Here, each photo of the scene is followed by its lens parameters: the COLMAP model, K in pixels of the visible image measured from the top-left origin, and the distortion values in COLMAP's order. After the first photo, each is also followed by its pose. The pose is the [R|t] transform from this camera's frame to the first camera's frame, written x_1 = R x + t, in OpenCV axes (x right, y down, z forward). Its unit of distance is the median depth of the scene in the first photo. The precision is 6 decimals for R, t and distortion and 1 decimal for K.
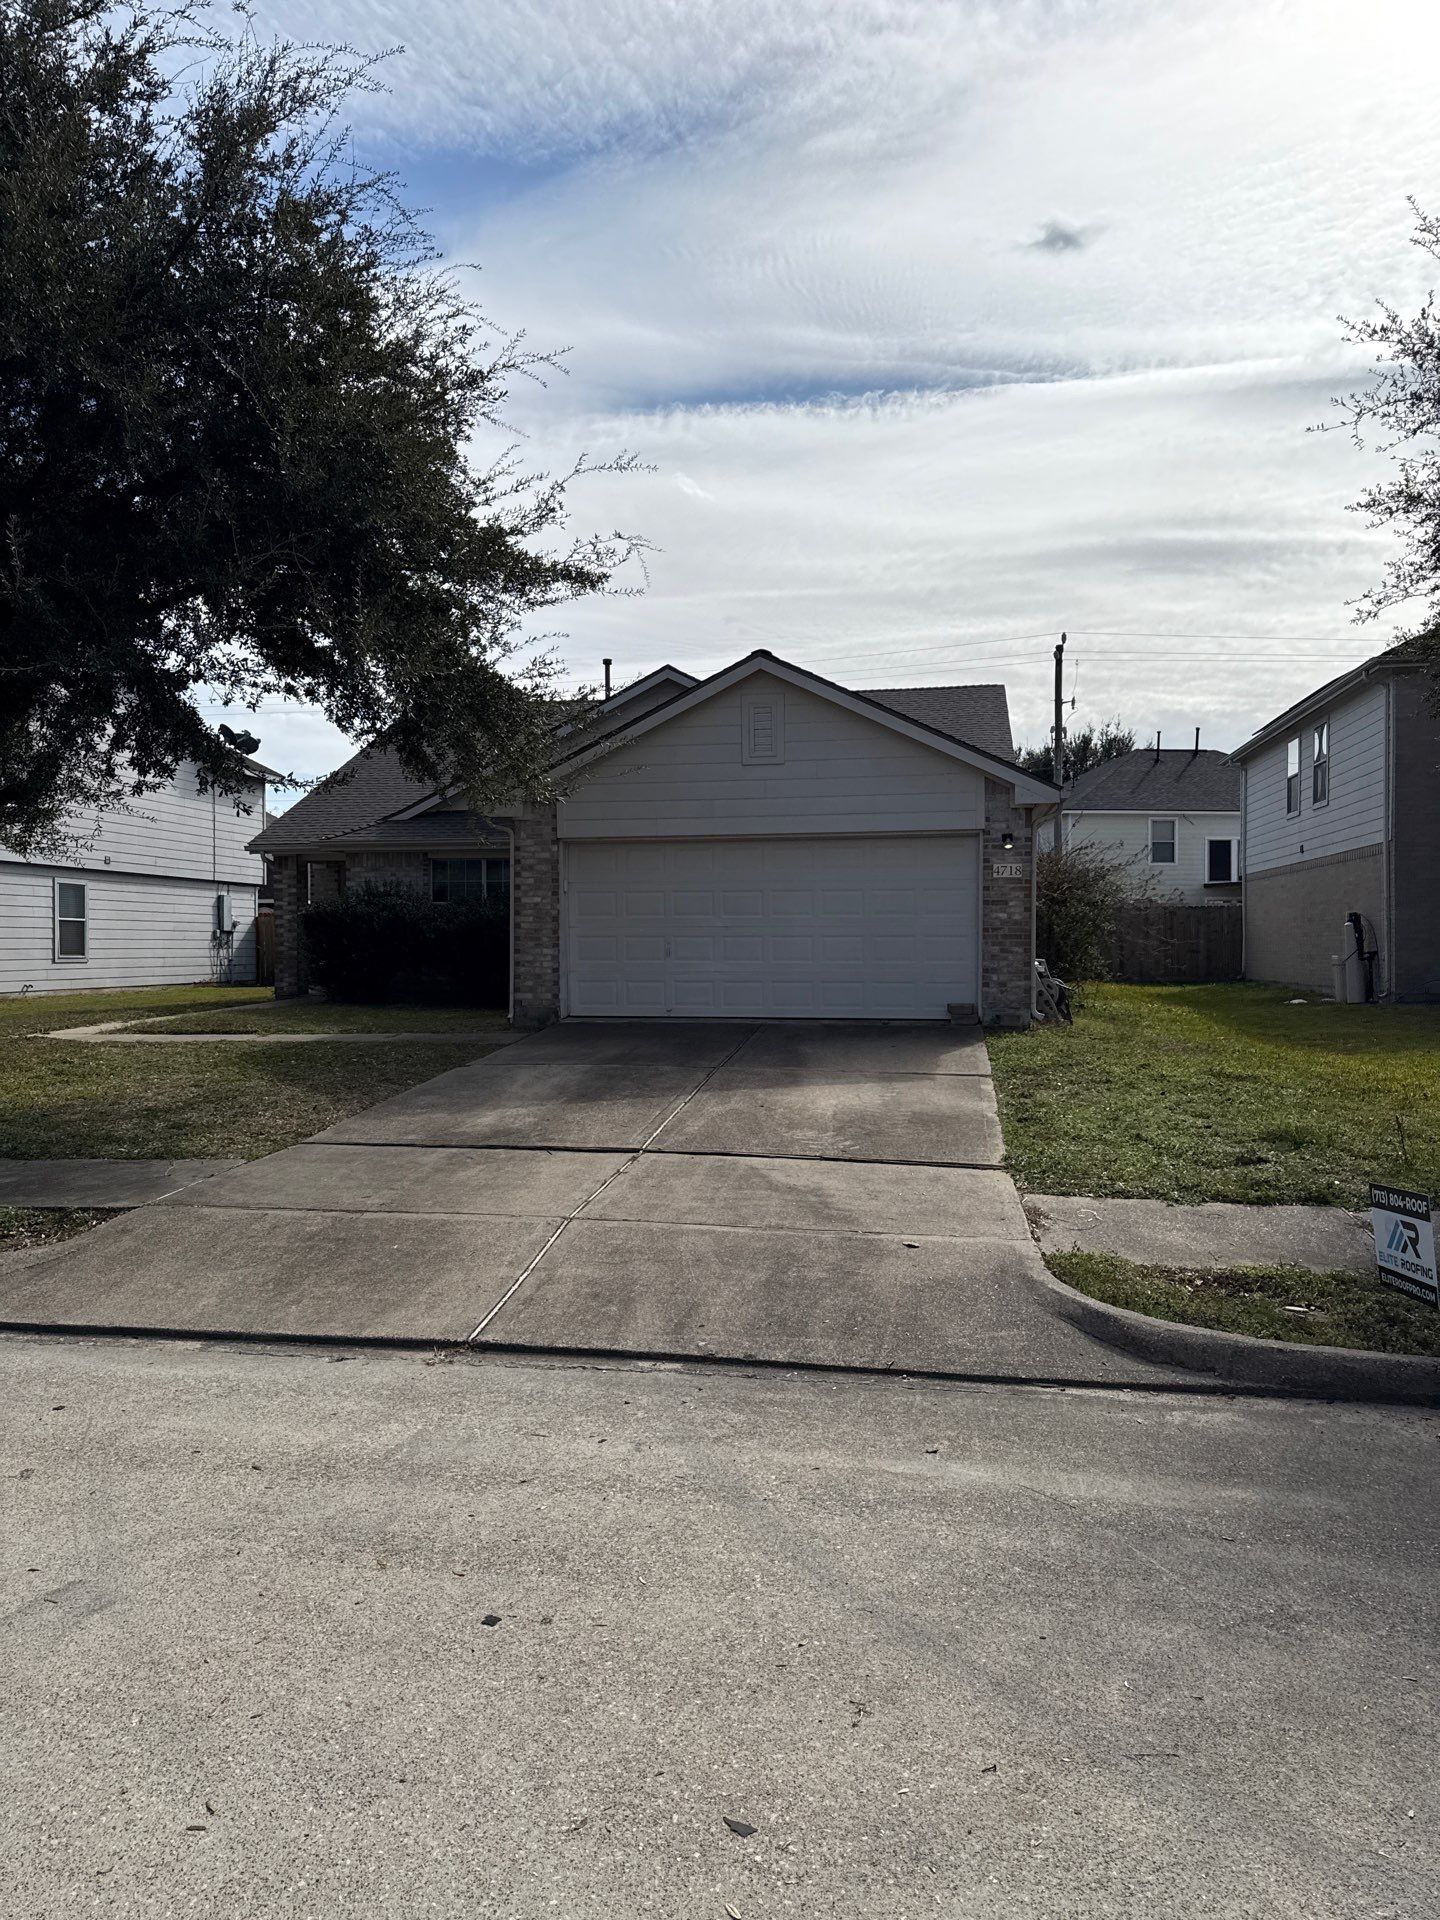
lens RADIAL K [[1363.2, 0, 720.0], [0, 1363.2, 960.0], [0, 0, 1]] dist [0.004788, -0.003365]
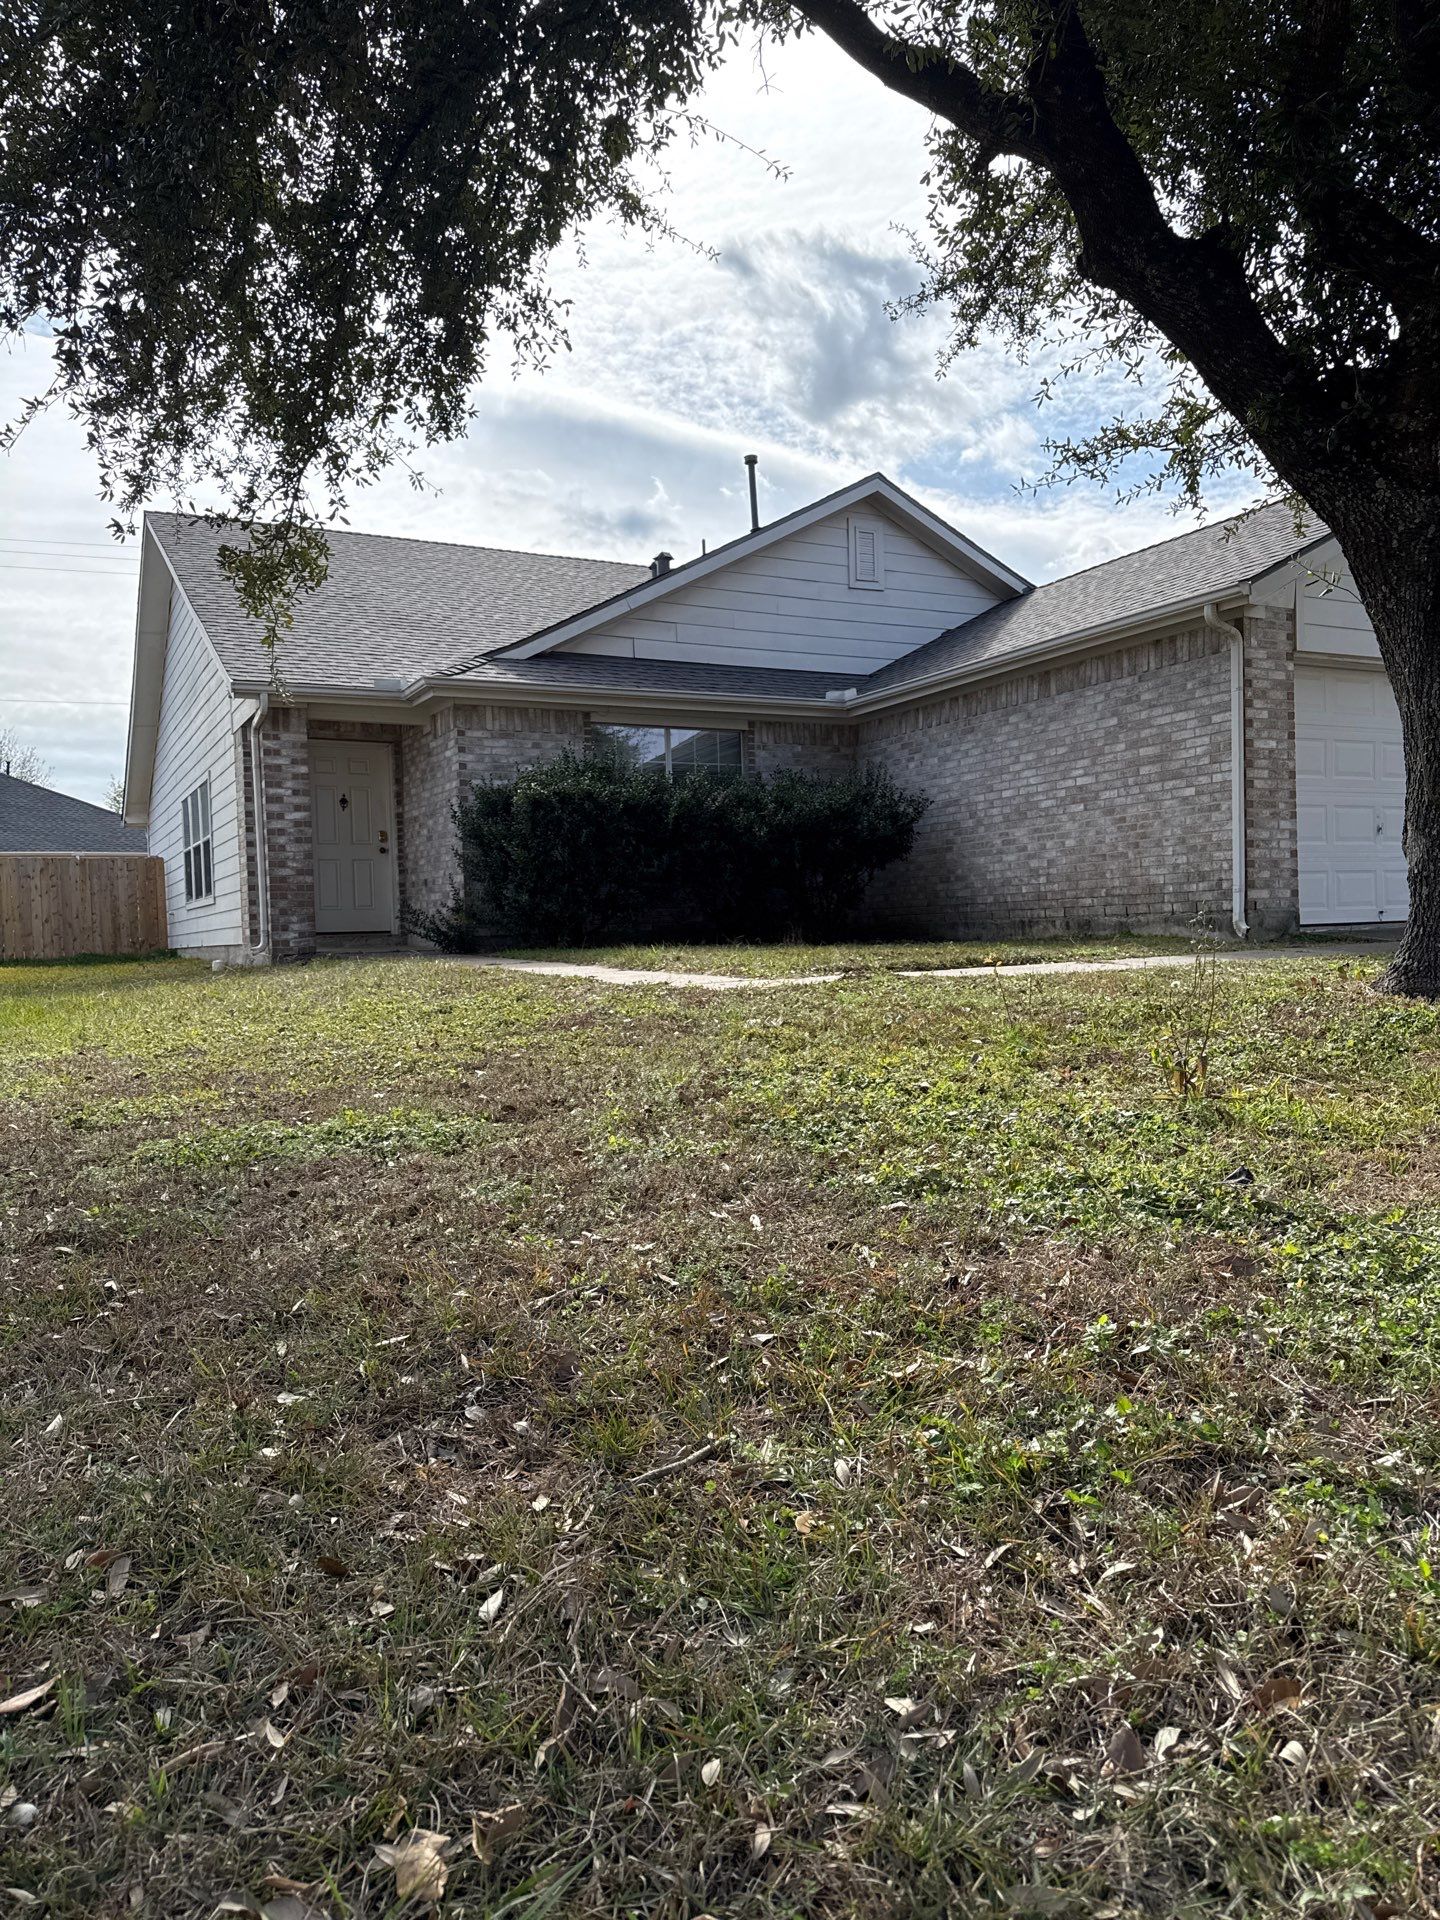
lens RADIAL K [[1363.2, 0, 720.0], [0, 1363.2, 960.0], [0, 0, 1]] dist [0.004788, -0.003365]
pose [[0.806278, -0.037652, 0.590337, -0.730368], [0.038730, 0.999191, 0.010833, 0.040692], [-0.590267, 0.014130, 0.807084, 0.634930]]
